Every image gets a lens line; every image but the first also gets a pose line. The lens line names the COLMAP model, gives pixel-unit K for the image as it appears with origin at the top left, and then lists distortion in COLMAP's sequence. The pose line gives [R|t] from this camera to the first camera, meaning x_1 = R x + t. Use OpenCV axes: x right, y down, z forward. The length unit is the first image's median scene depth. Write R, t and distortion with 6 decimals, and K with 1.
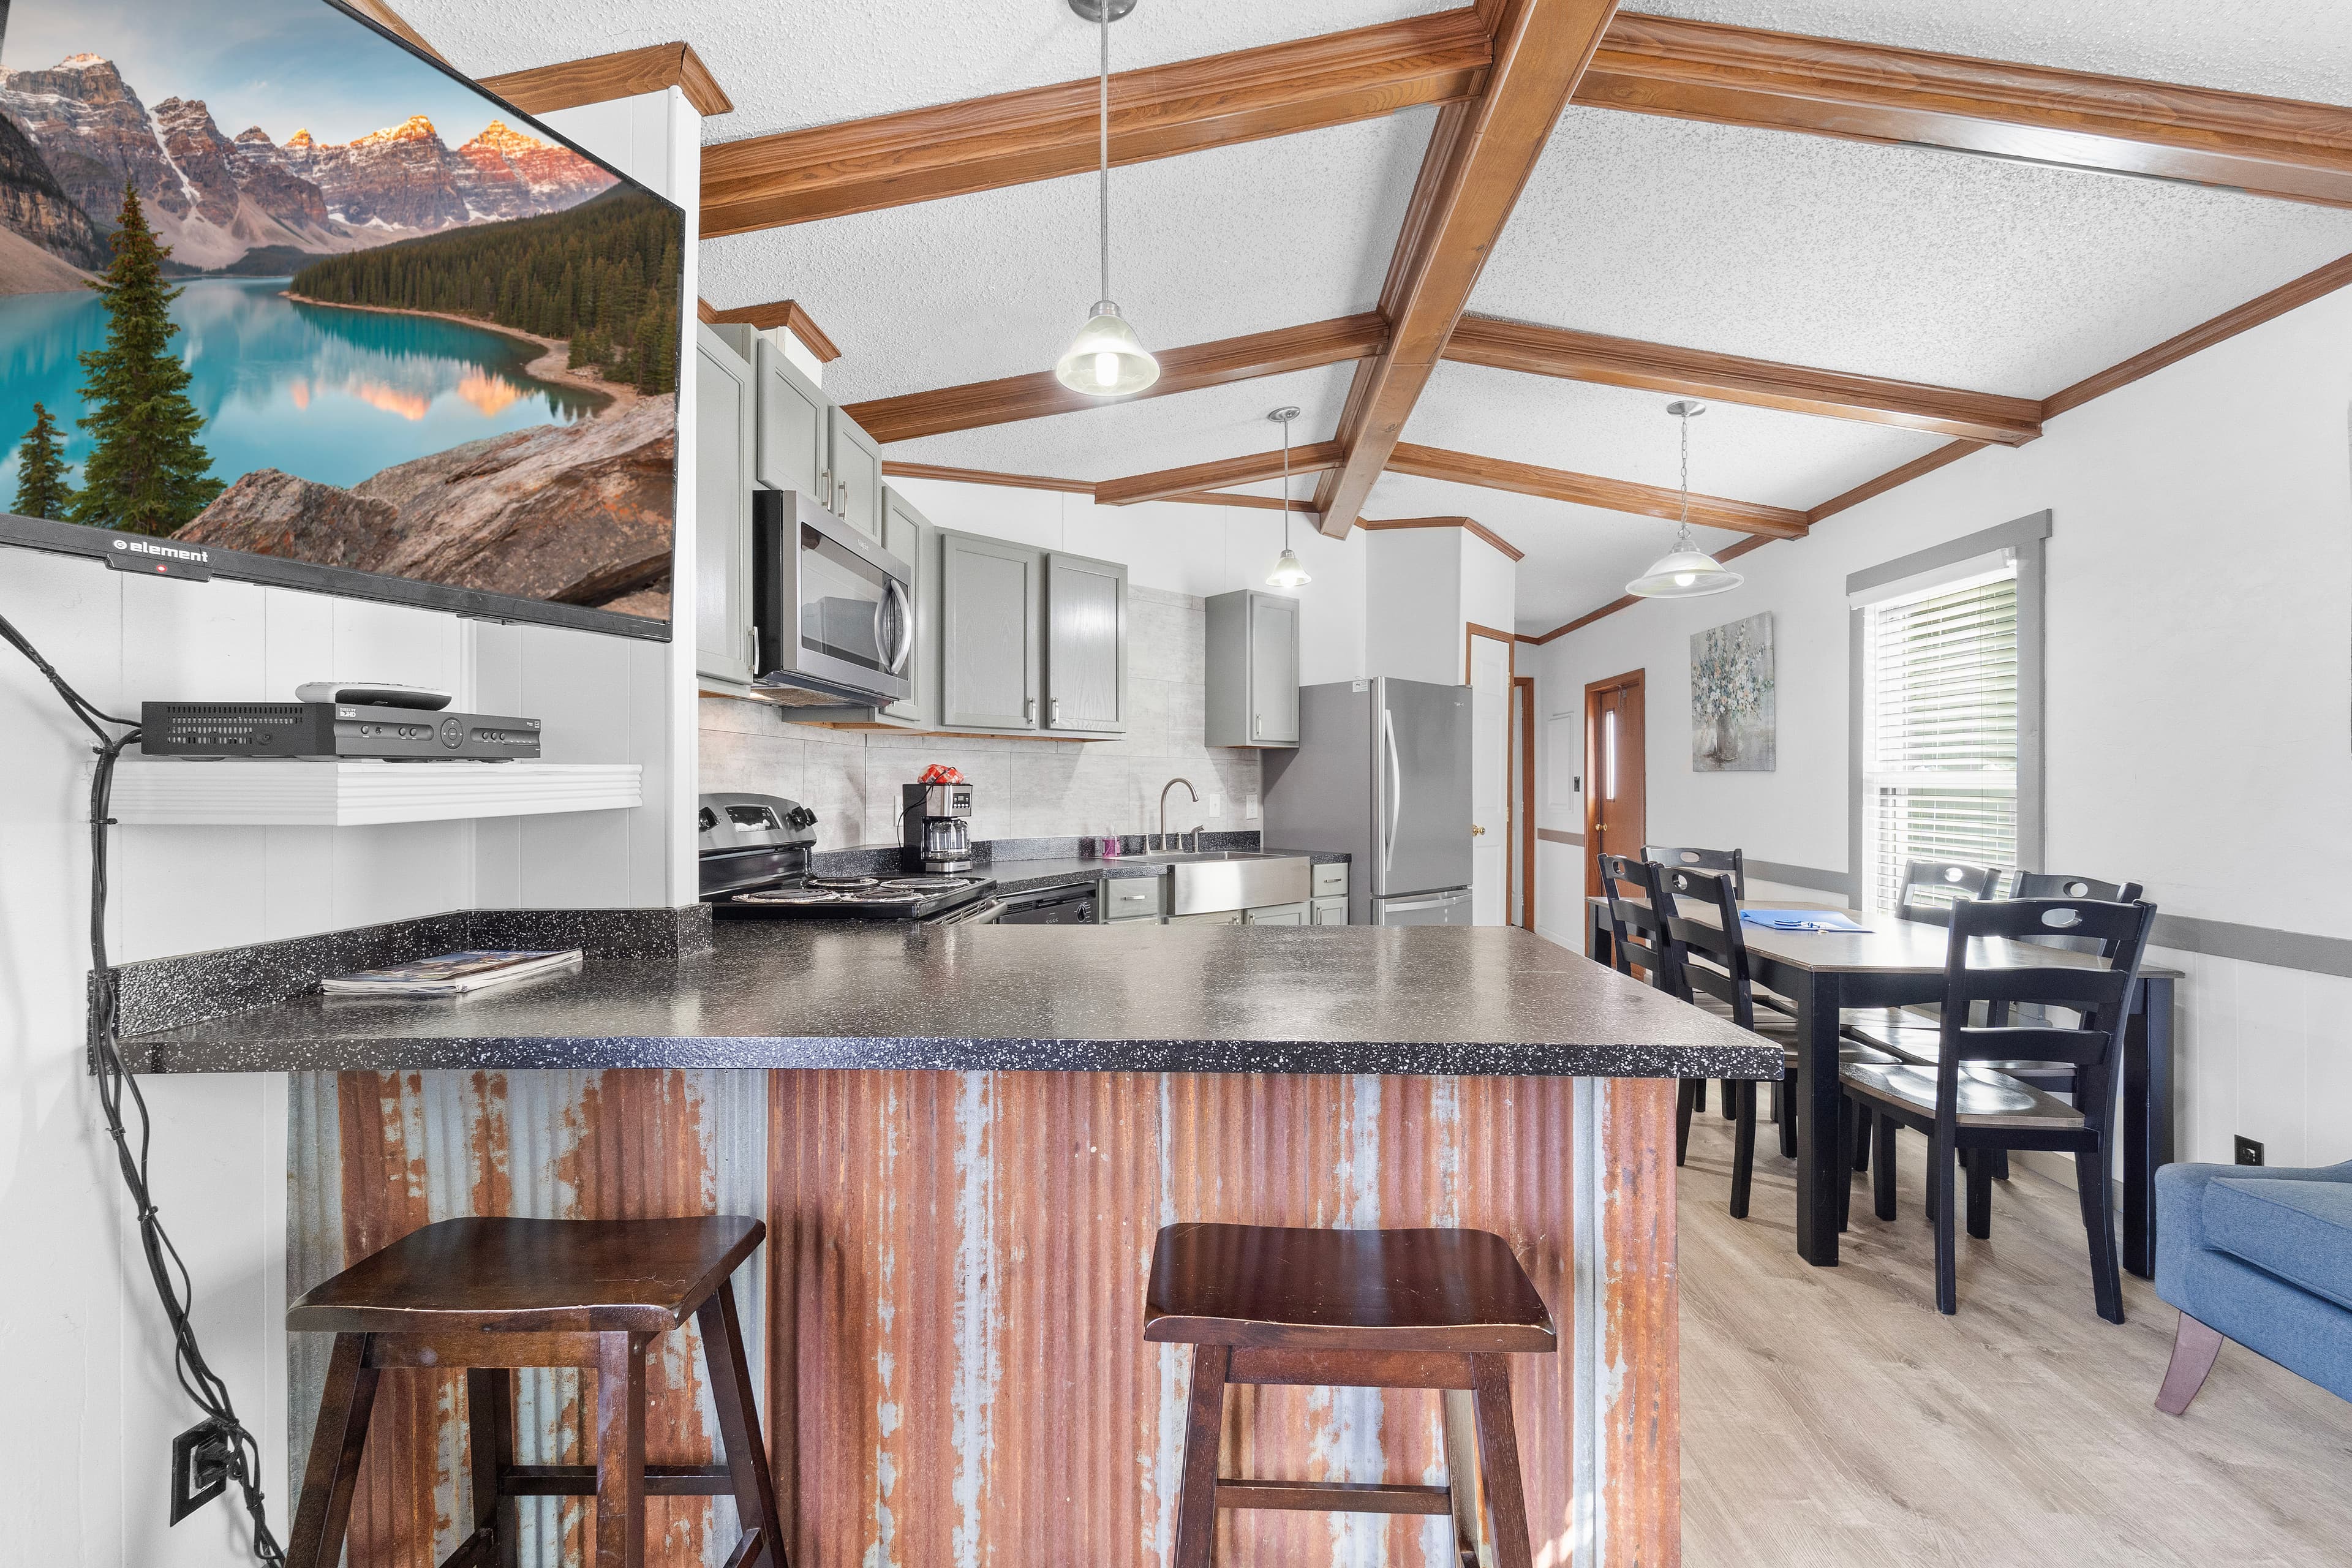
lens RADIAL K [[957.5, 0, 1176.0], [0, 957.5, 784.0], [0, 0, 1]] dist [0.000663, -0.000291]
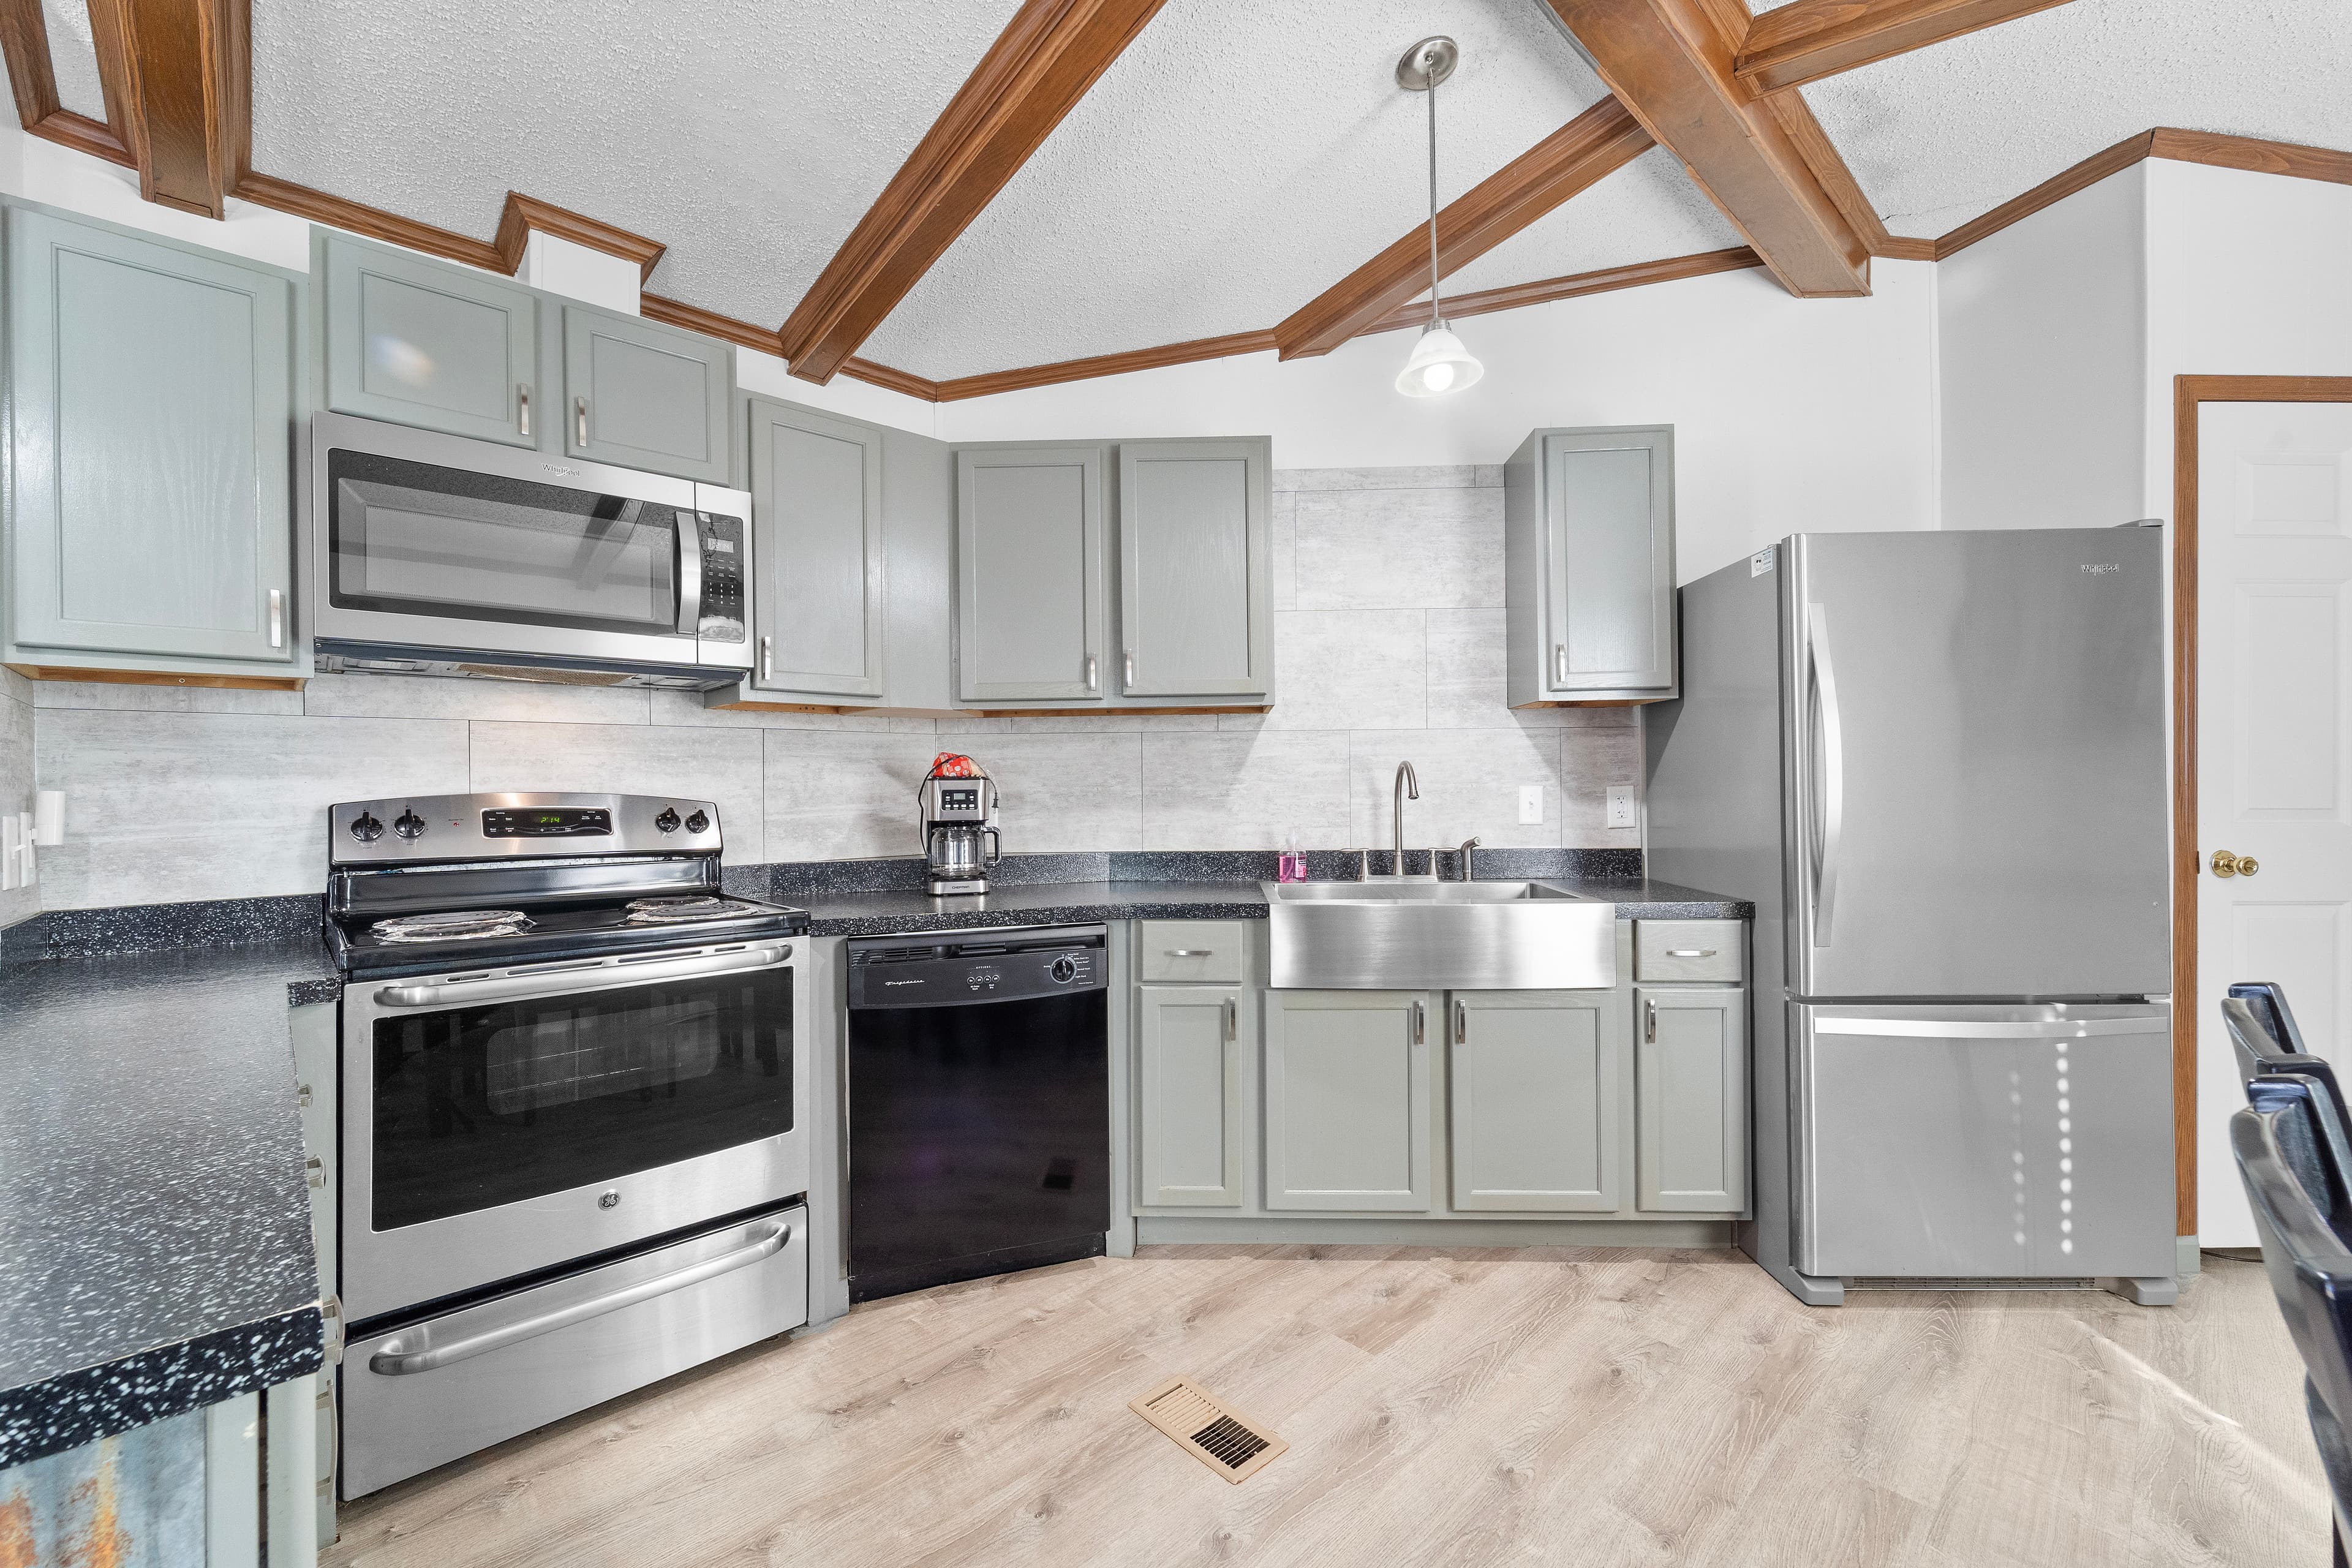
lens RADIAL K [[957.5, 0, 1176.0], [0, 957.5, 784.0], [0, 0, 1]] dist [0.000663, -0.000291]
pose [[0.725803, -0.016648, -0.687701, 0.313858], [0.017746, 0.999828, -0.005474, 0.009524], [0.687674, -0.008231, 0.725973, 0.437926]]
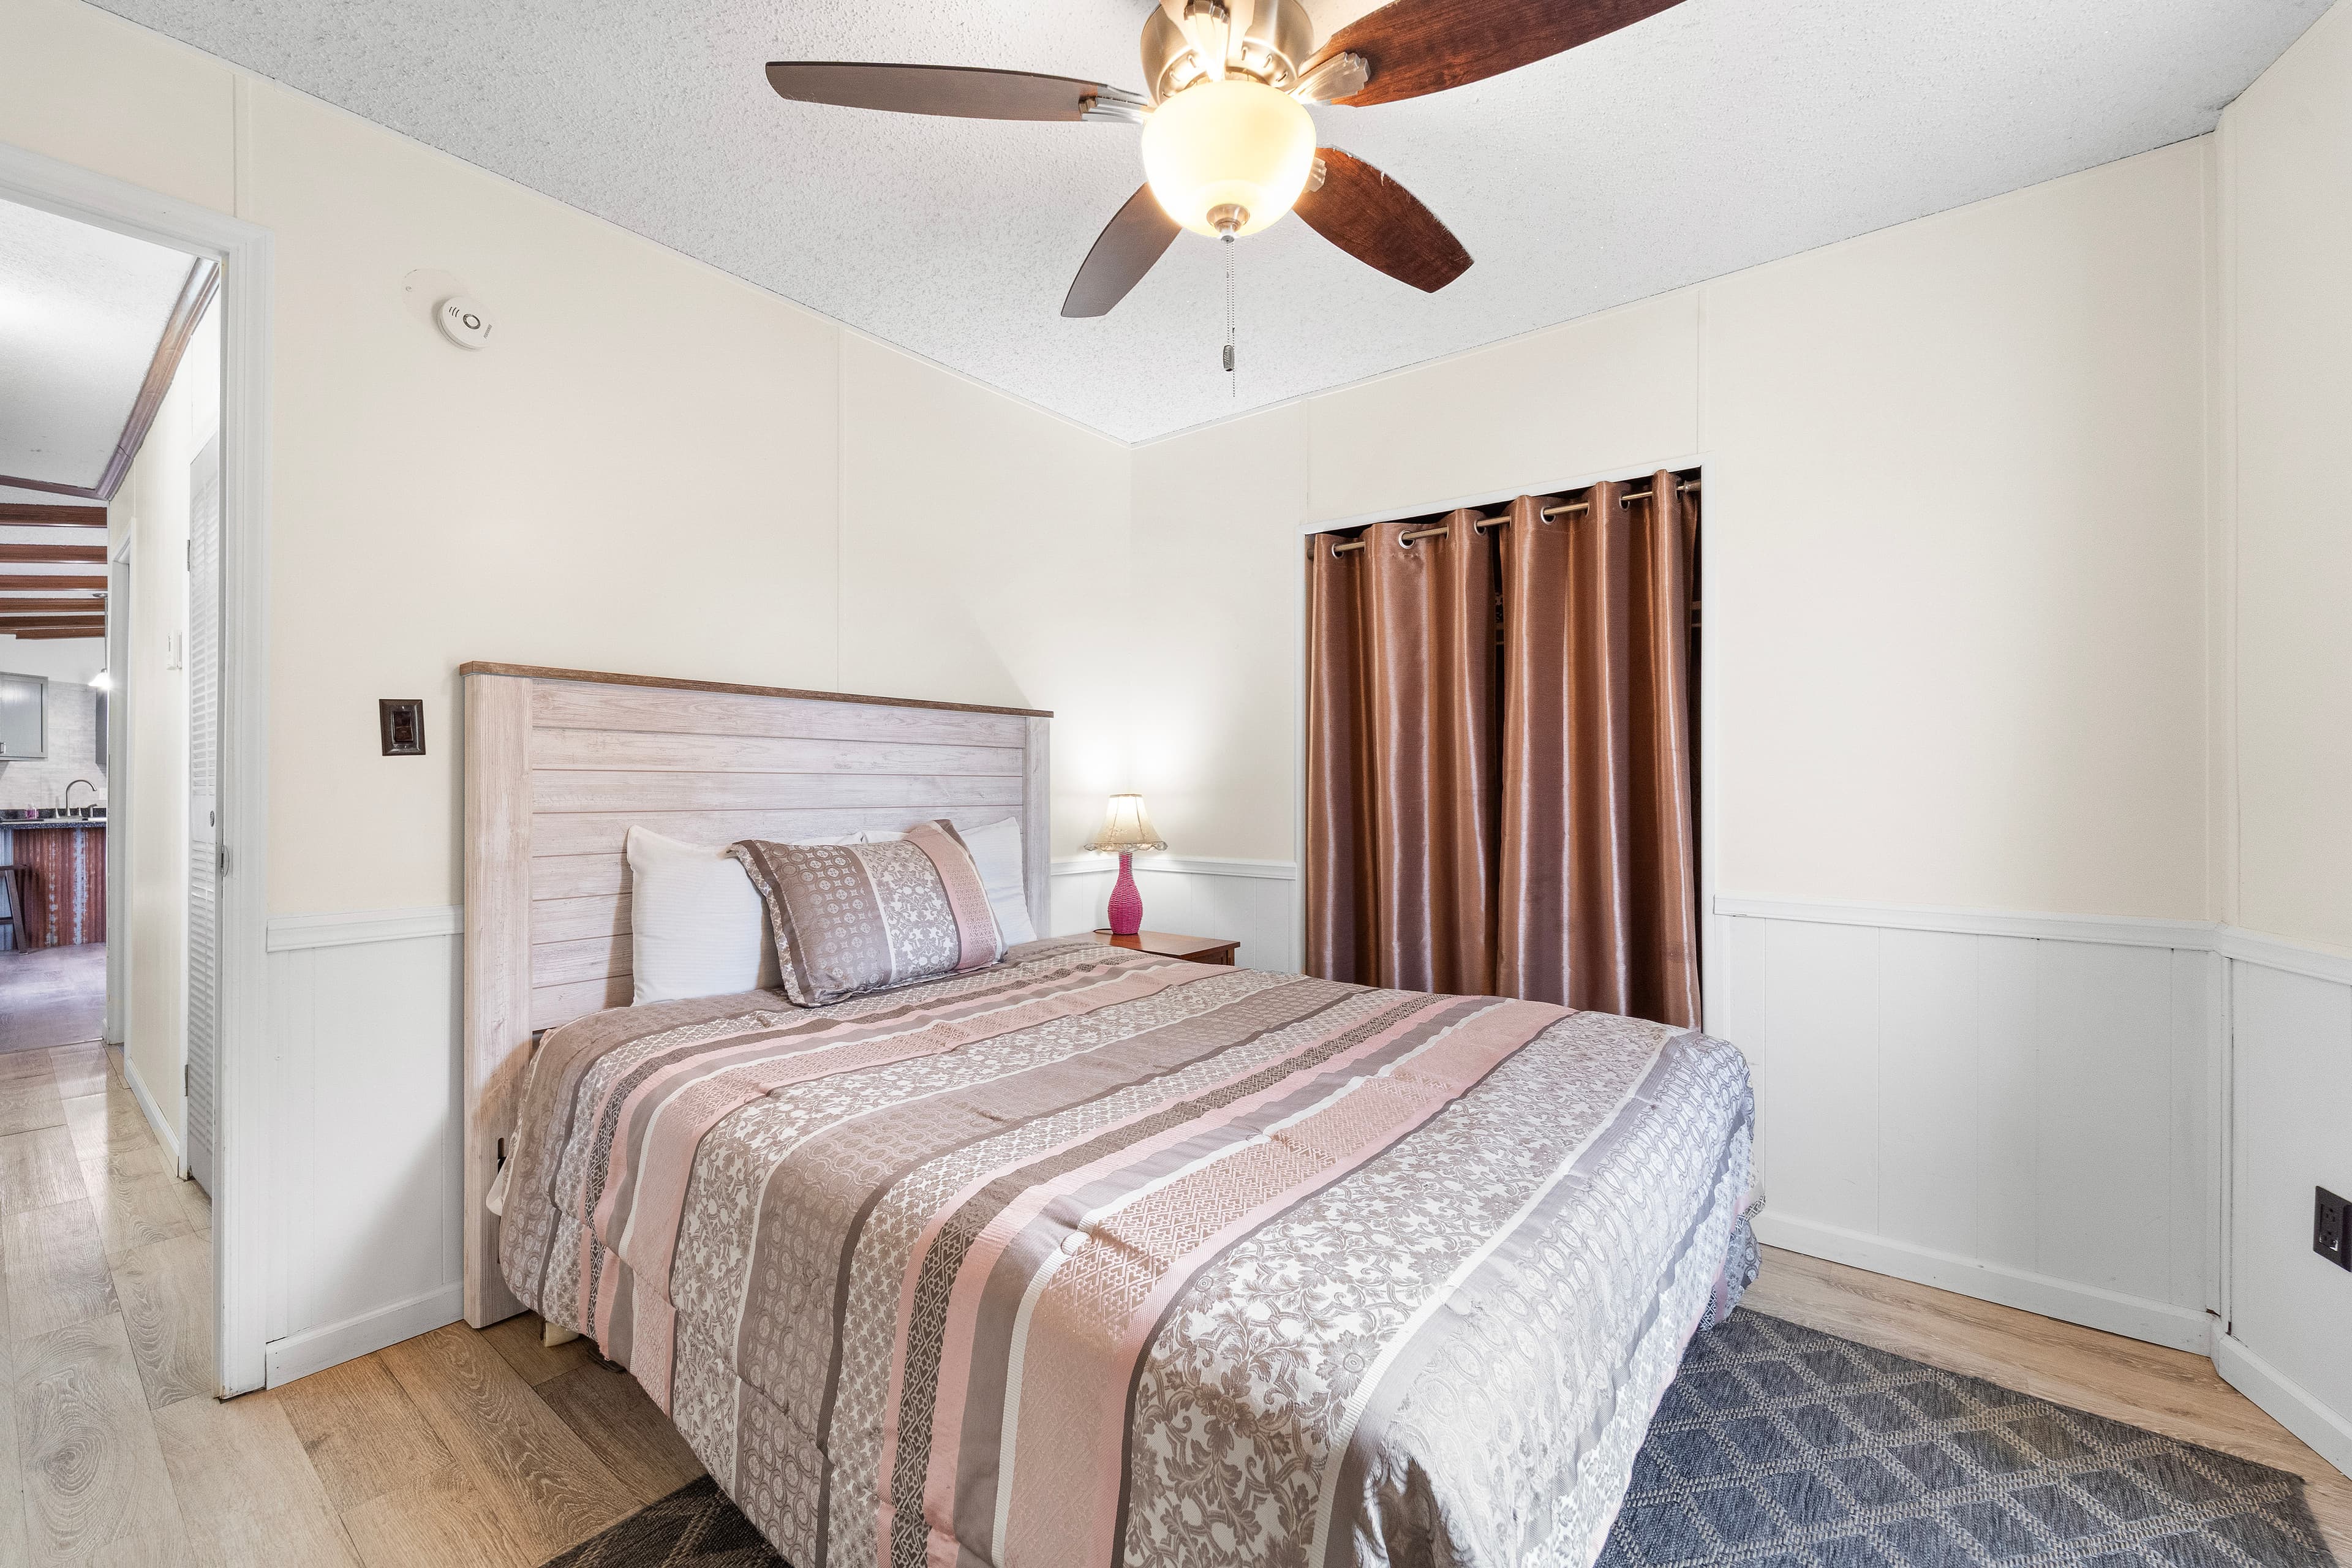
lens RADIAL K [[957.5, 0, 1176.0], [0, 957.5, 784.0], [0, 0, 1]] dist [0.000663, -0.000291]
pose [[0.583850, 0.000047, 0.811861, -0.280033], [0.004427, 0.999985, -0.003242, 0.019180], [-0.811849, 0.005487, 0.583841, -1.990160]]
